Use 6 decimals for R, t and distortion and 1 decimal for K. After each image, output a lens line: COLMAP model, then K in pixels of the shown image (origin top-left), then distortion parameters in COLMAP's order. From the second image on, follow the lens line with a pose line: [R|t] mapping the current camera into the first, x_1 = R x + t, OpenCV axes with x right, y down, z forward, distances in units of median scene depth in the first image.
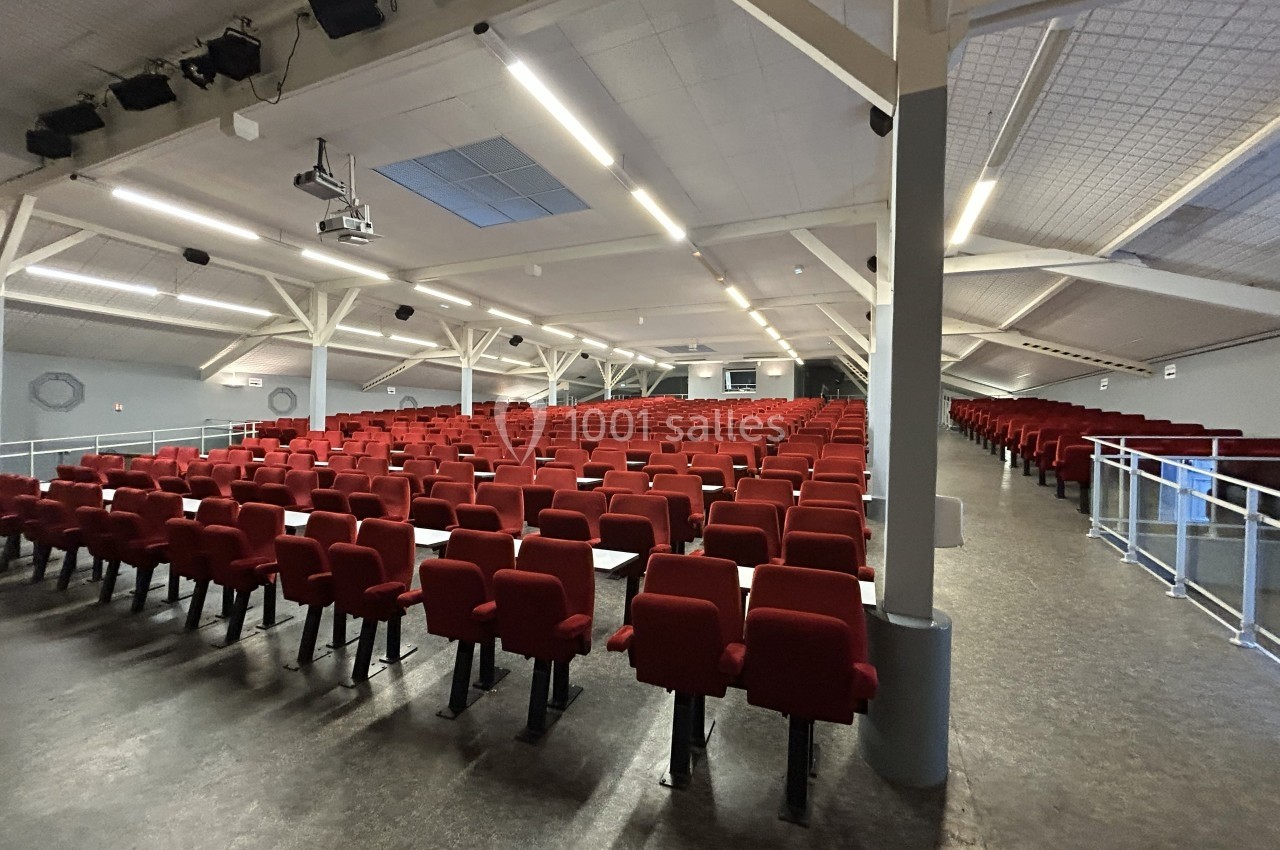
lens RADIAL K [[521.4, 0, 637.7], [0, 521.4, 424.4], [0, 0, 1]] dist [-0.001601, -0.000221]
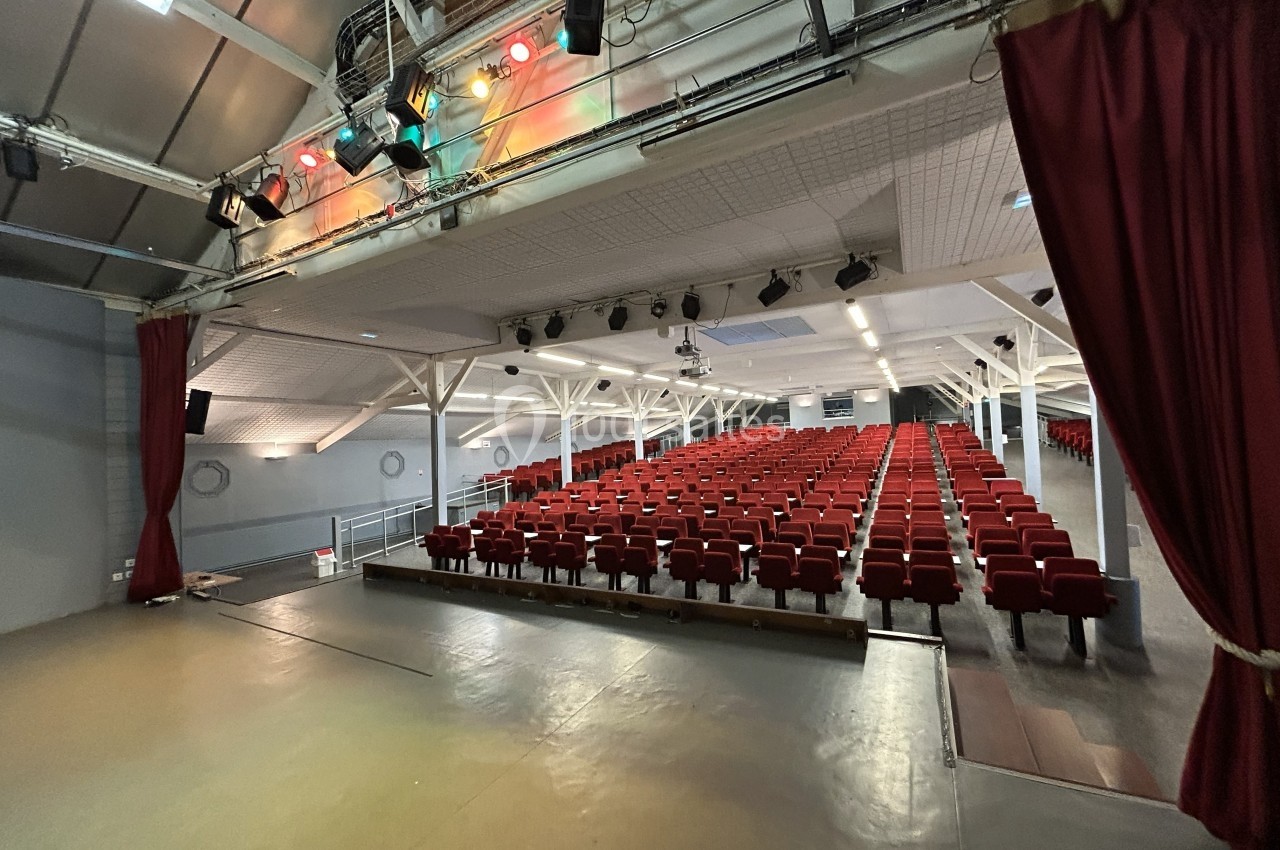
lens RADIAL K [[521.4, 0, 642.3], [0, 521.4, 425.7], [0, 0, 1]] dist [-0.001601, -0.000221]
pose [[0.994920, -0.061402, -0.079776, -0.247455], [0.059161, 0.997793, -0.030166, -0.066767], [0.081452, 0.025293, 0.996356, -0.274400]]
